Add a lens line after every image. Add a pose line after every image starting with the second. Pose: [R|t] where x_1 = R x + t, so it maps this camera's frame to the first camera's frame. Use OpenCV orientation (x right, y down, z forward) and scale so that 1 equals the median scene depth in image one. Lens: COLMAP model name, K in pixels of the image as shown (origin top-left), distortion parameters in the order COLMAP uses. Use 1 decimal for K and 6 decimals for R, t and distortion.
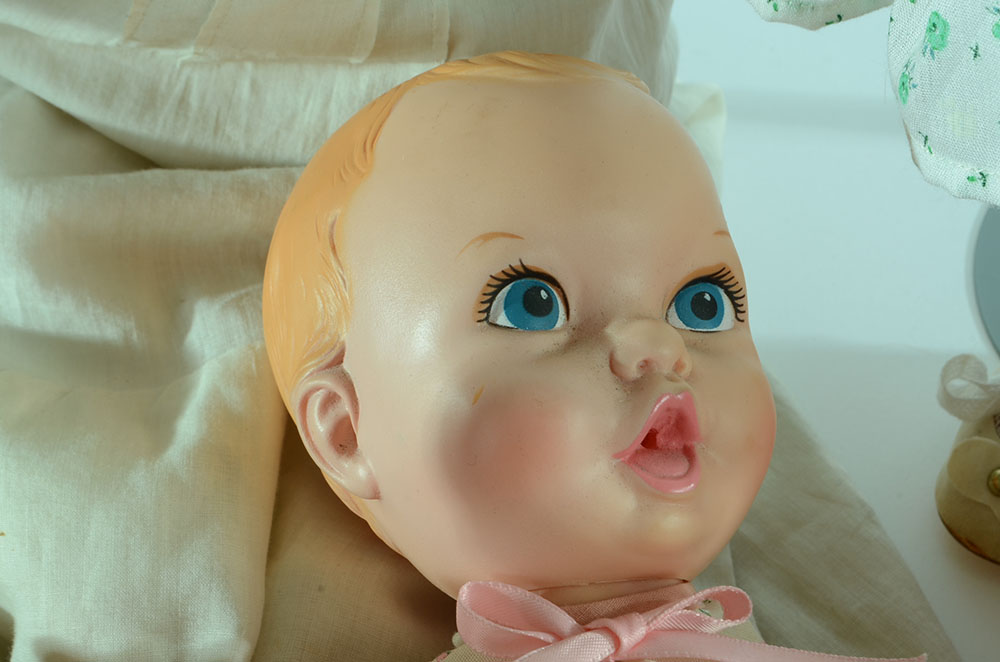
lens RADIAL K [[2339.3, 0, 500.0], [0, 2339.3, 331.0], [0, 0, 1]] dist [-0.018914, -0.057319]
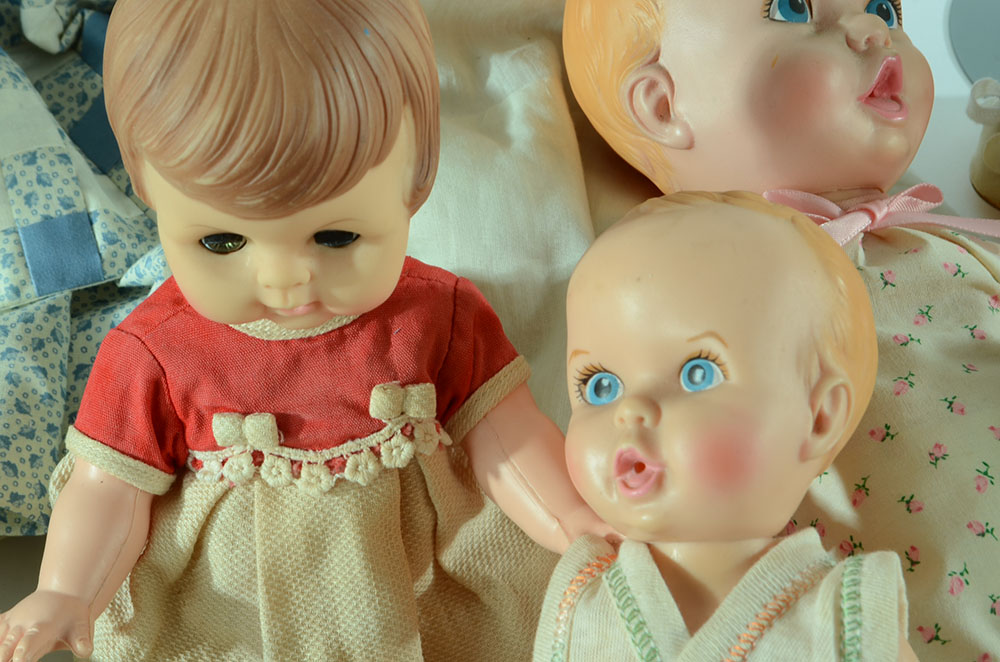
lens RADIAL K [[2339.3, 0, 500.0], [0, 2339.3, 331.0], [0, 0, 1]] dist [-0.018914, -0.057319]
pose [[0.978783, -0.071957, 0.191850, -0.464898], [0.078209, 0.996618, -0.025206, 0.215396], [-0.189387, 0.039676, 0.981101, -0.437412]]
